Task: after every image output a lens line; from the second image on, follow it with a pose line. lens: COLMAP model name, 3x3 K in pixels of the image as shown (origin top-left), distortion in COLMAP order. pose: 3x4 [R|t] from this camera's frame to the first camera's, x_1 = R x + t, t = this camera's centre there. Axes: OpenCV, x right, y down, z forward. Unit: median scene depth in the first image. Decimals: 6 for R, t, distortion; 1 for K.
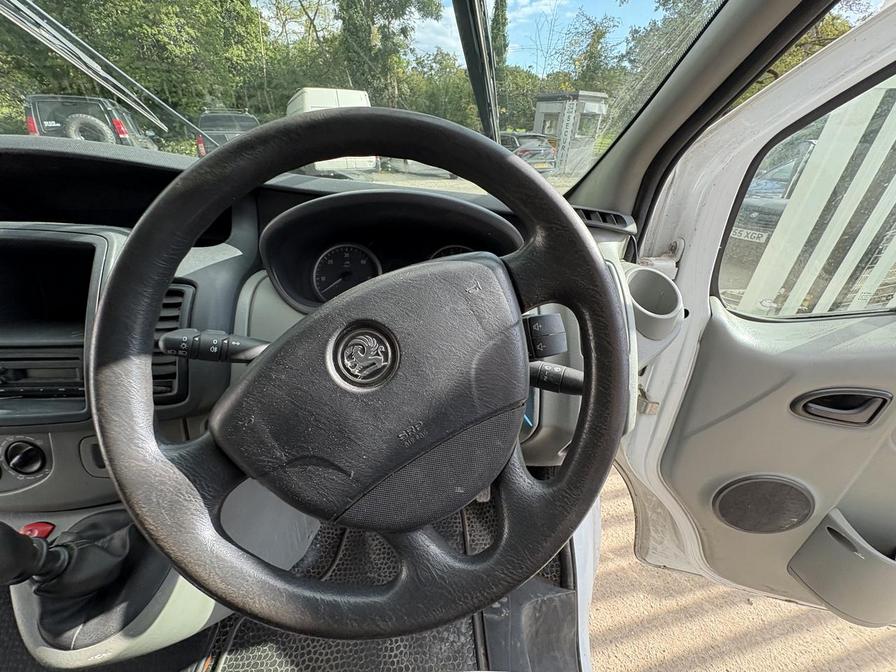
lens RADIAL K [[357.7, 0, 446.7], [0, 357.7, 338.6], [0, 0, 1]] dist [-0.002220, 0.000303]
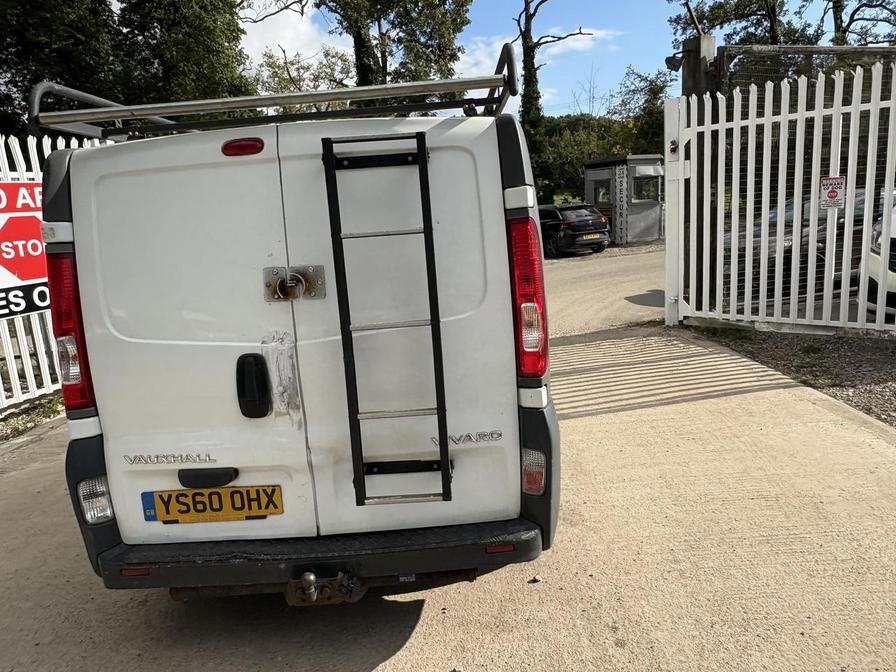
lens RADIAL K [[633.5, 0, 447.4], [0, 633.5, 336.2], [0, 0, 1]] dist [-0.005515, 0.009672]
pose [[0.992744, -0.080762, -0.089089, 0.043103], [0.047986, 0.945414, -0.322320, 0.220840], [0.110258, 0.315706, 0.942429, -0.403243]]
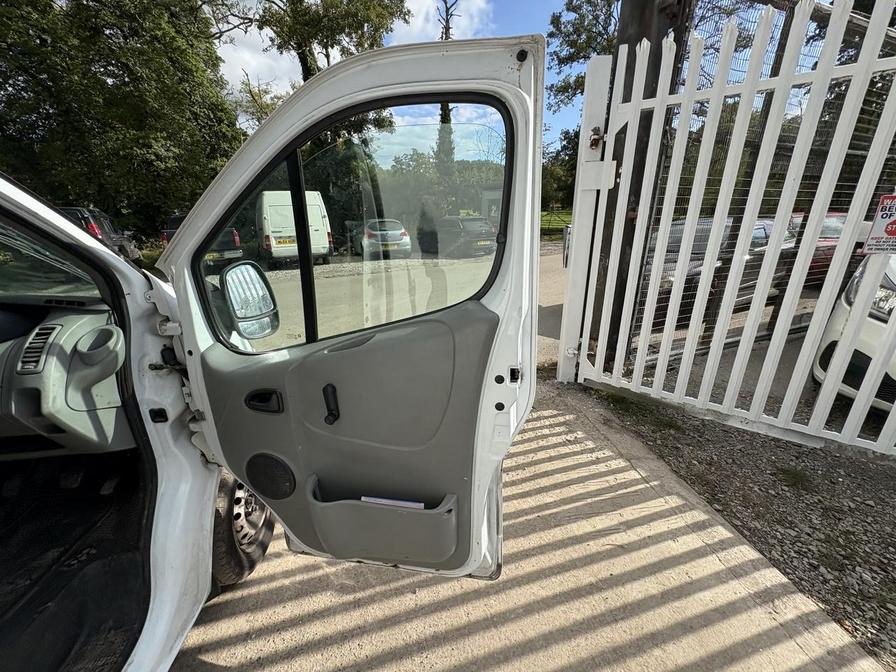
lens RADIAL K [[357.7, 0, 448.1], [0, 357.7, 336.8], [0, 0, 1]] dist [-0.002220, 0.000303]
pose [[0.998319, -0.053058, 0.023341, 0.117093], [0.056579, 0.979488, -0.193396, 0.015668], [-0.012601, 0.194392, 0.980843, -0.042862]]
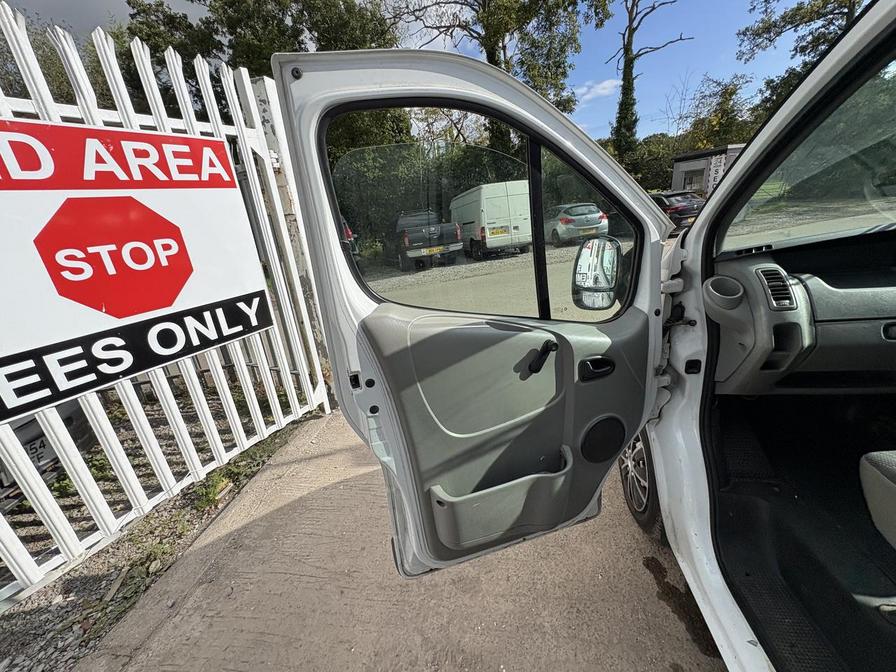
lens RADIAL K [[357.7, 0, 447.2], [0, 357.7, 338.6], [0, 0, 1]] dist [-0.002220, 0.000303]
pose [[0.963075, -0.046710, -0.265149, -0.162248], [-0.002668, 0.983130, -0.182886, 0.028377], [0.269219, 0.176841, 0.946704, -0.072618]]
